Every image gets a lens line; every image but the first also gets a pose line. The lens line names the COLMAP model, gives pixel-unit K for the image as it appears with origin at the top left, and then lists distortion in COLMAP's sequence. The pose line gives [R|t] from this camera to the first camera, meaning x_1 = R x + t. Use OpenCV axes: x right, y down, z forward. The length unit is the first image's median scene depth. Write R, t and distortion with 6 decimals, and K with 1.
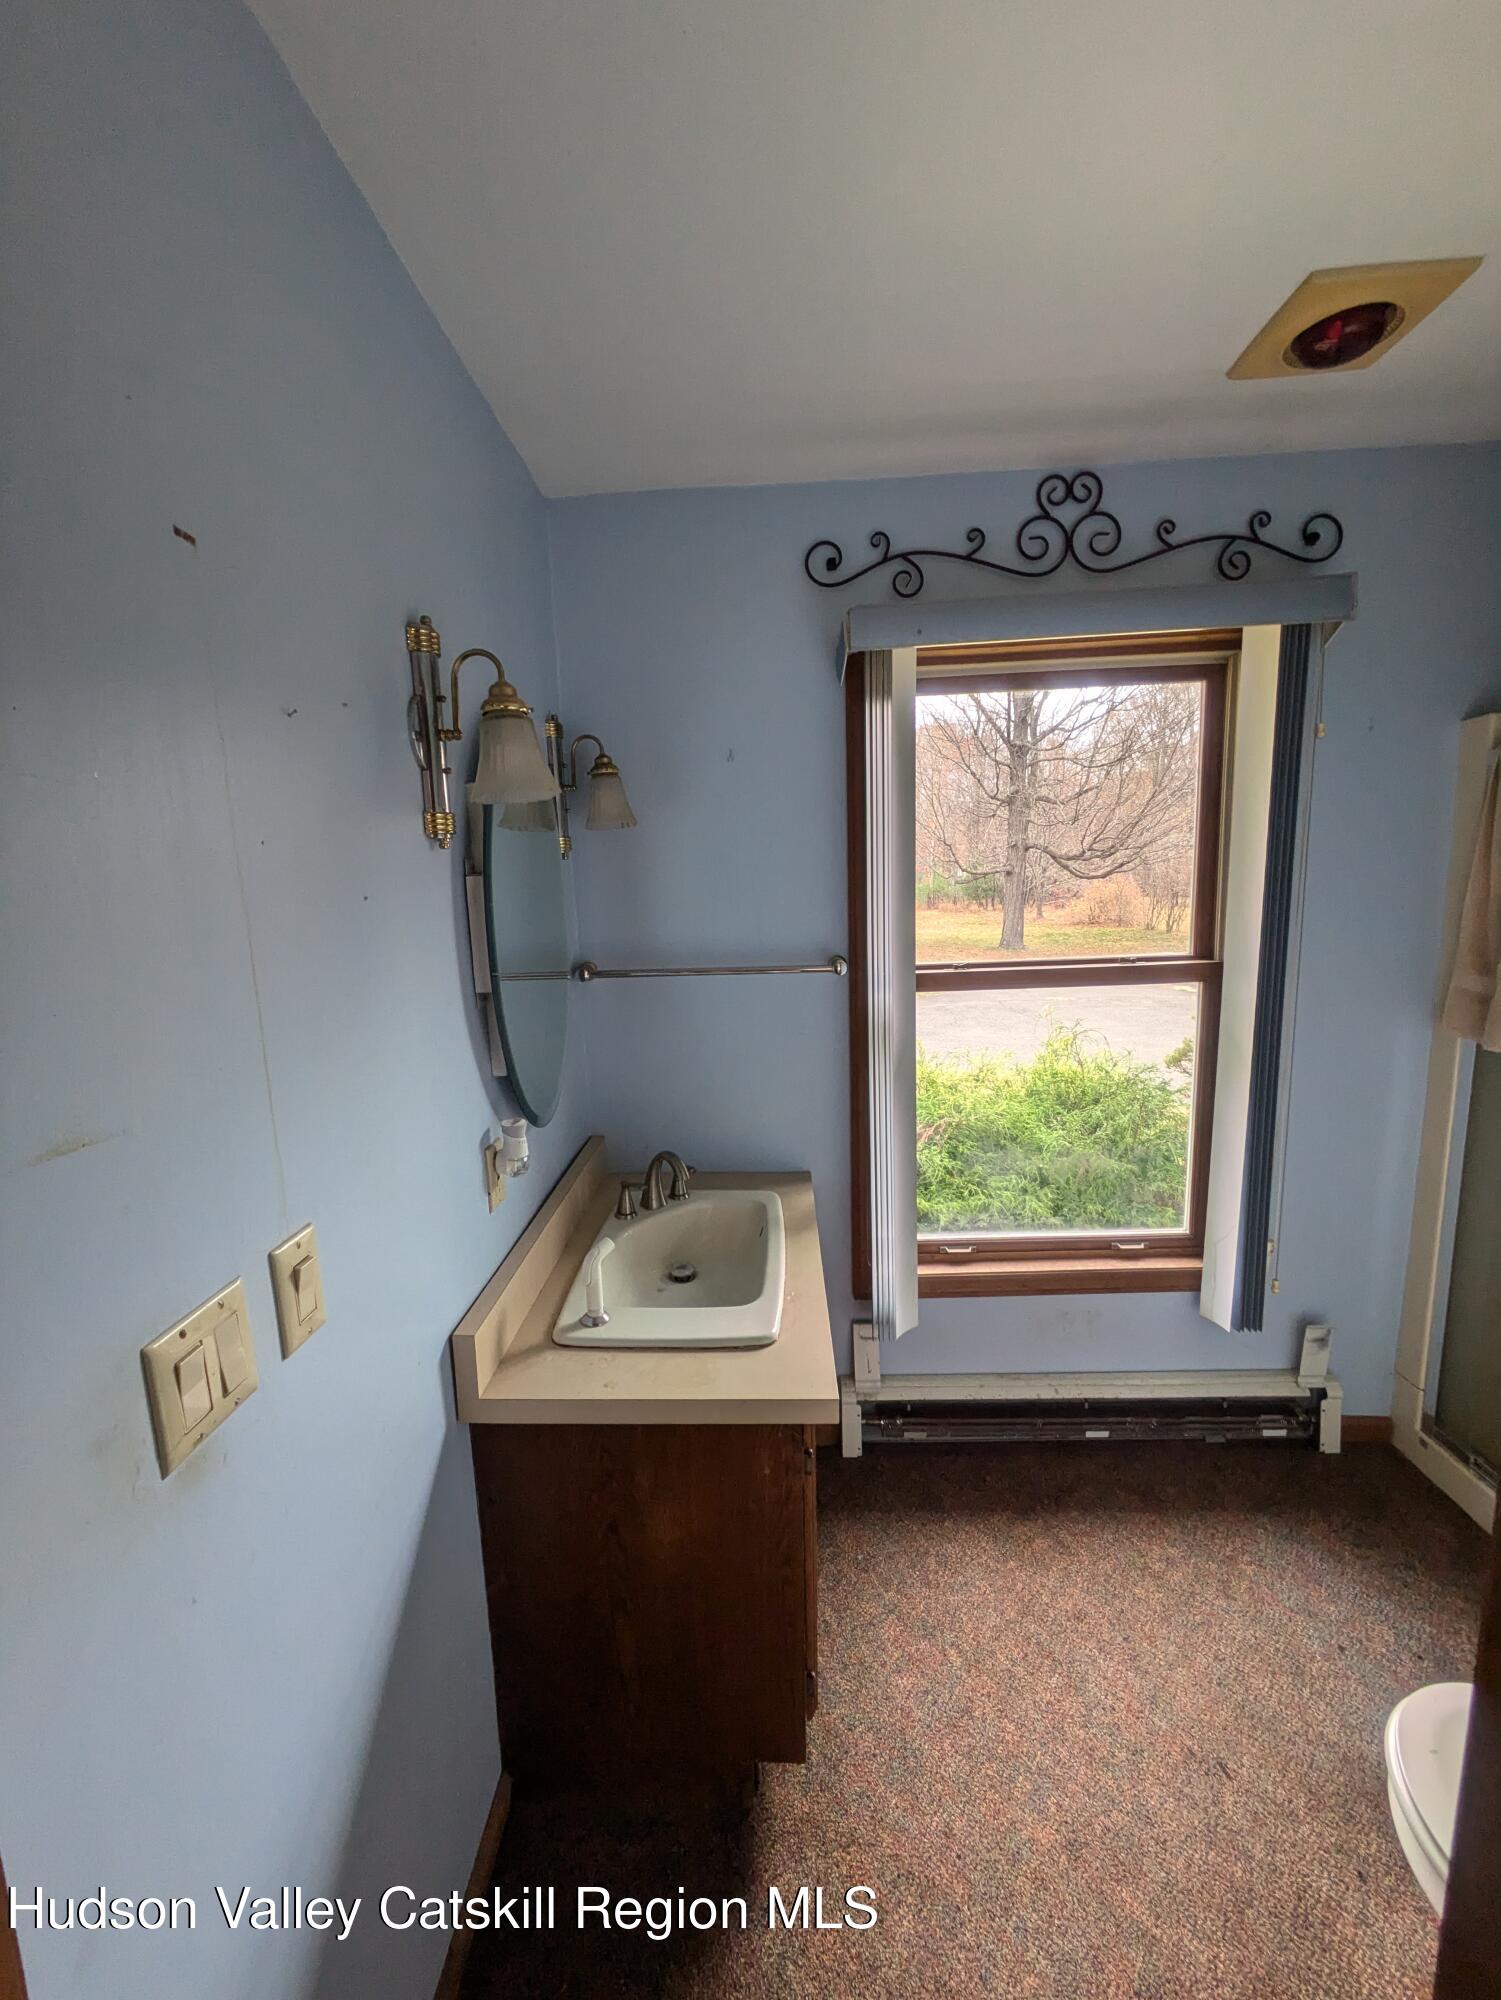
lens RADIAL K [[790.8, 0, 744.0], [0, 790.8, 1005.7], [0, 0, 1]] dist [-0.005886, 0.004694]
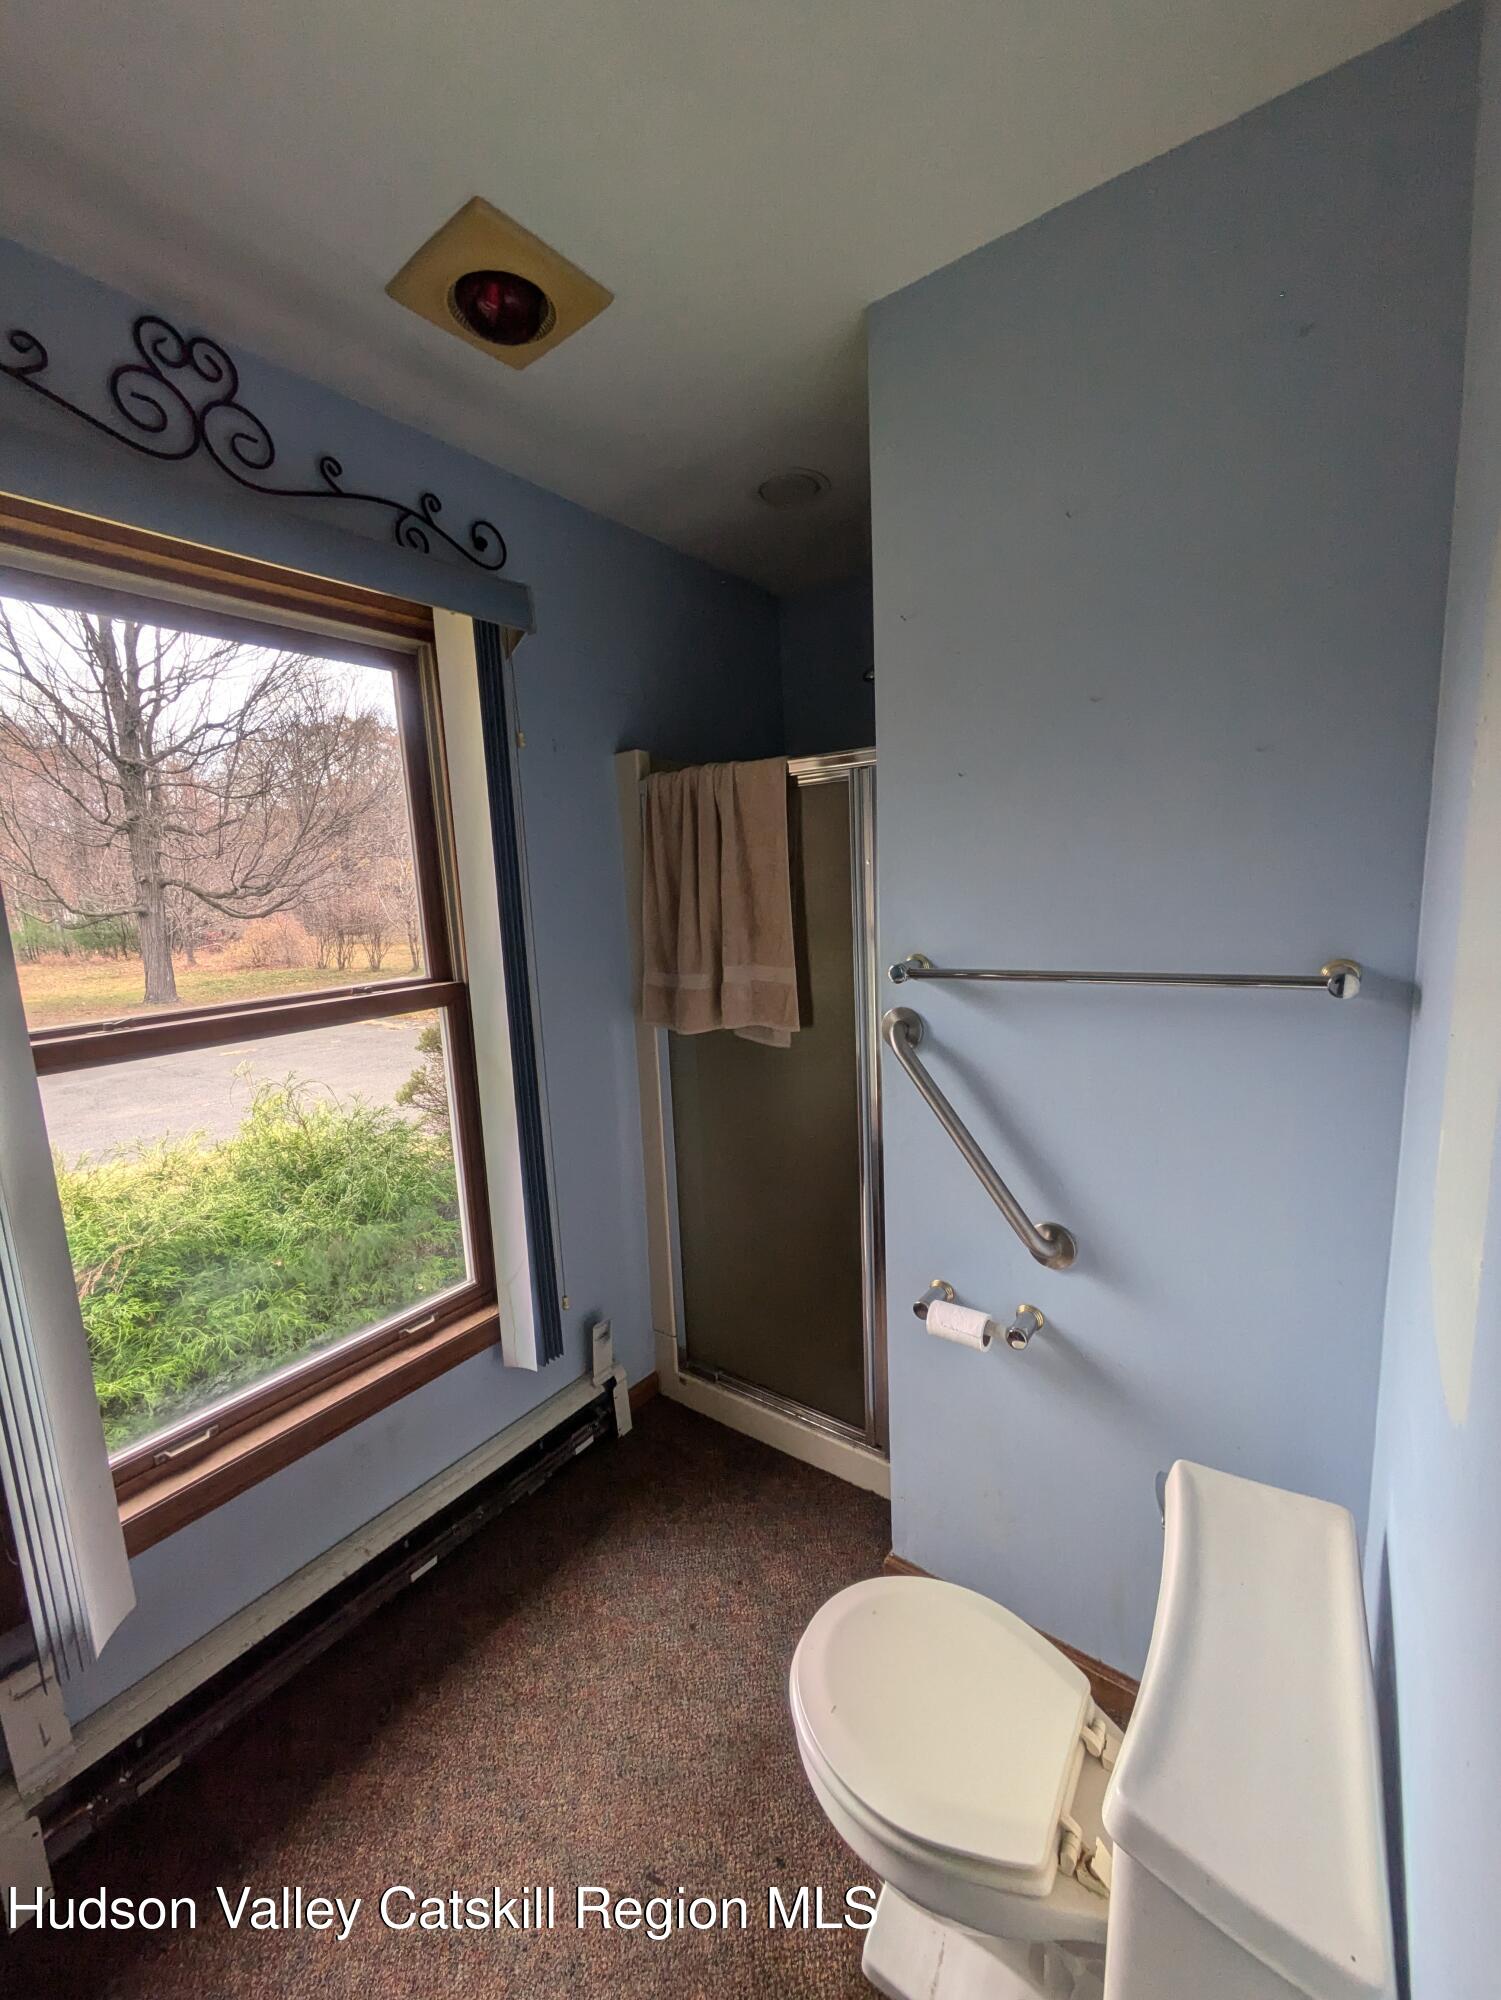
lens RADIAL K [[790.8, 0, 744.0], [0, 790.8, 1005.7], [0, 0, 1]] dist [-0.005886, 0.004694]
pose [[0.566229, -0.114845, 0.816208, 0.026355], [0.154190, 0.987523, 0.031984, -0.005060], [-0.809697, 0.107741, 0.576873, 0.147186]]
